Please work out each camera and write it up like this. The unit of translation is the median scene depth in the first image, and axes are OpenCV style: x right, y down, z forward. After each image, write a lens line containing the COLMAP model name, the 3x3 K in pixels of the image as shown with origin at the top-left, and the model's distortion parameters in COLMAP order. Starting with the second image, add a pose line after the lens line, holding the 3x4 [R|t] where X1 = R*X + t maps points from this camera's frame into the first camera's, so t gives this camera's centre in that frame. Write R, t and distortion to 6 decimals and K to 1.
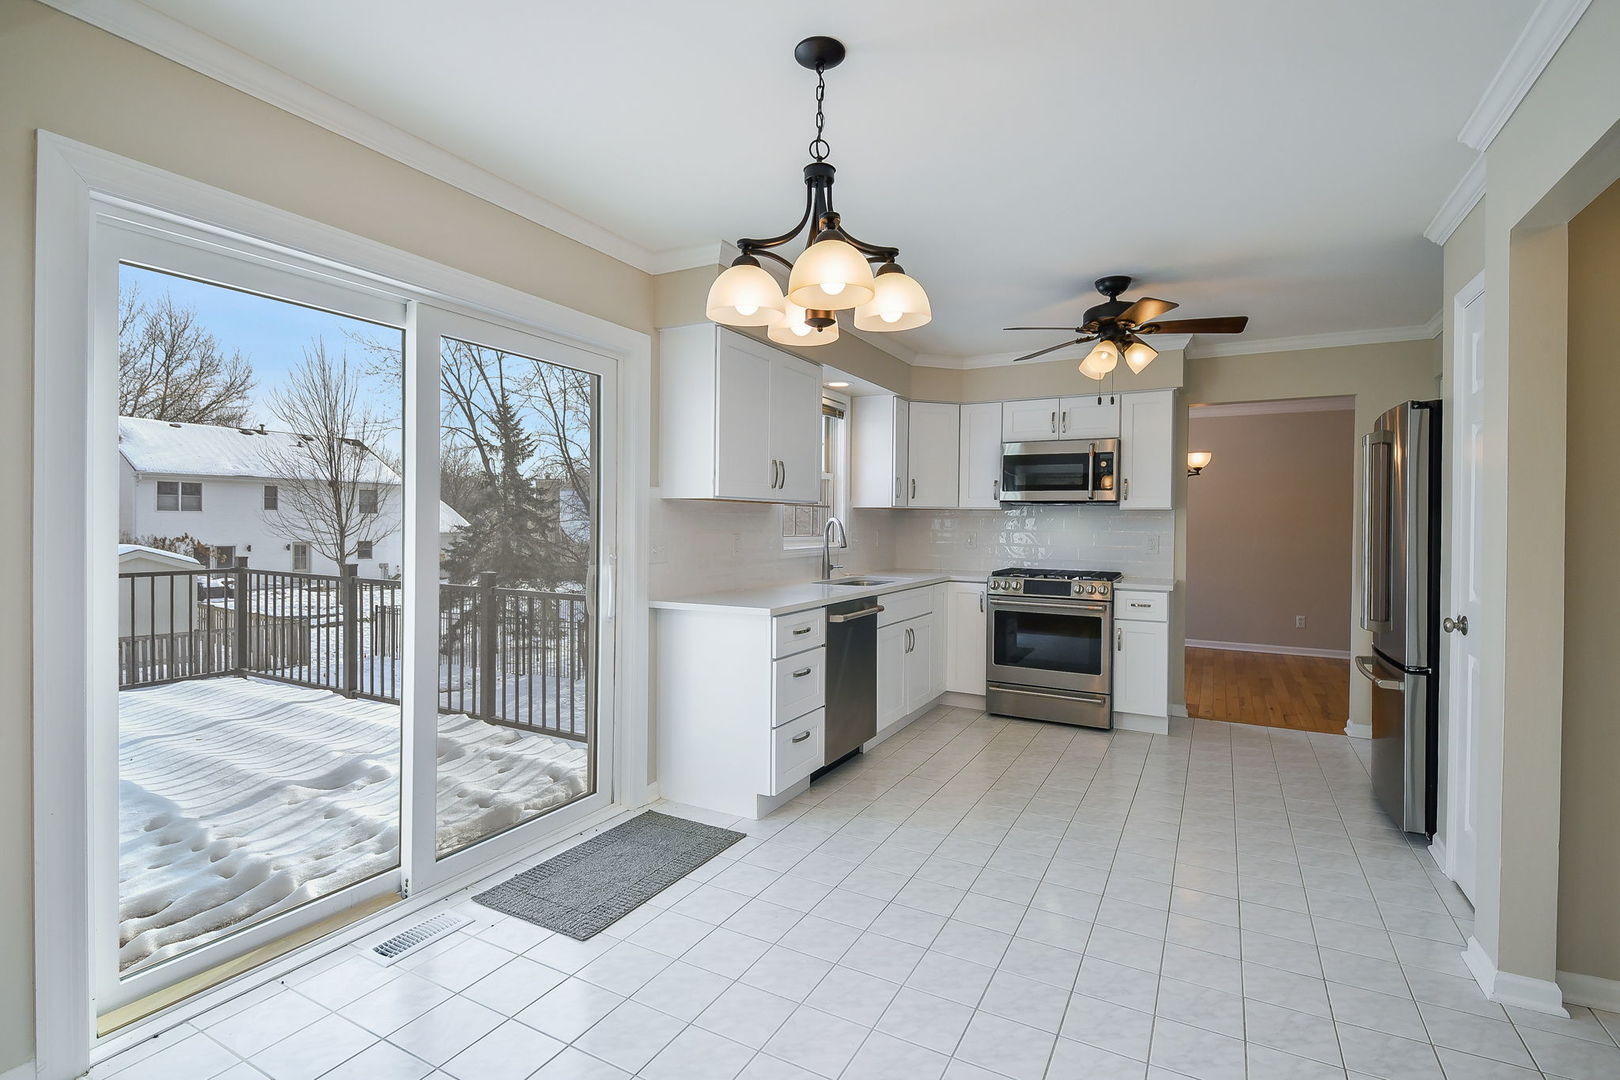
lens RADIAL K [[769.7, 0, 807.8], [0, 769.7, 531.3], [0, 0, 1]] dist [0.004292, 0.000031]
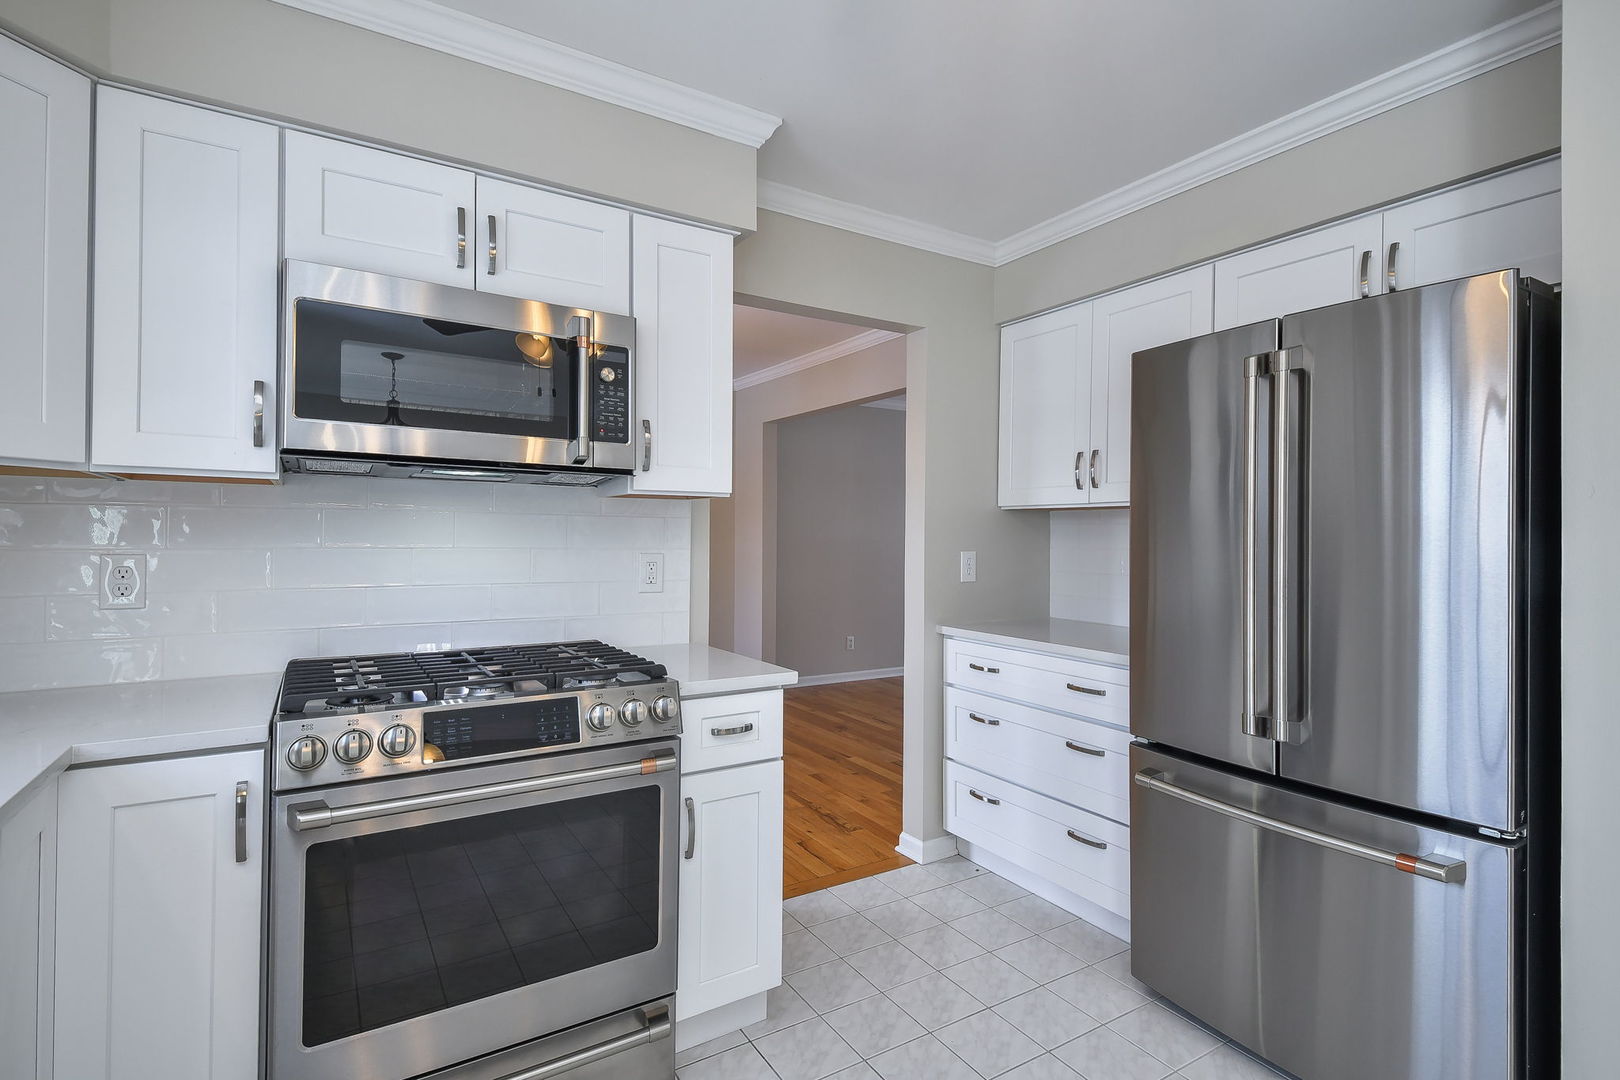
lens RADIAL K [[769.7, 0, 807.8], [0, 769.7, 531.3], [0, 0, 1]] dist [0.004292, 0.000031]
pose [[0.498026, 0.000907, 0.867162, 0.040532], [0.000528, 0.999999, -0.001350, -0.002797], [-0.867162, 0.001130, 0.498025, 0.301242]]
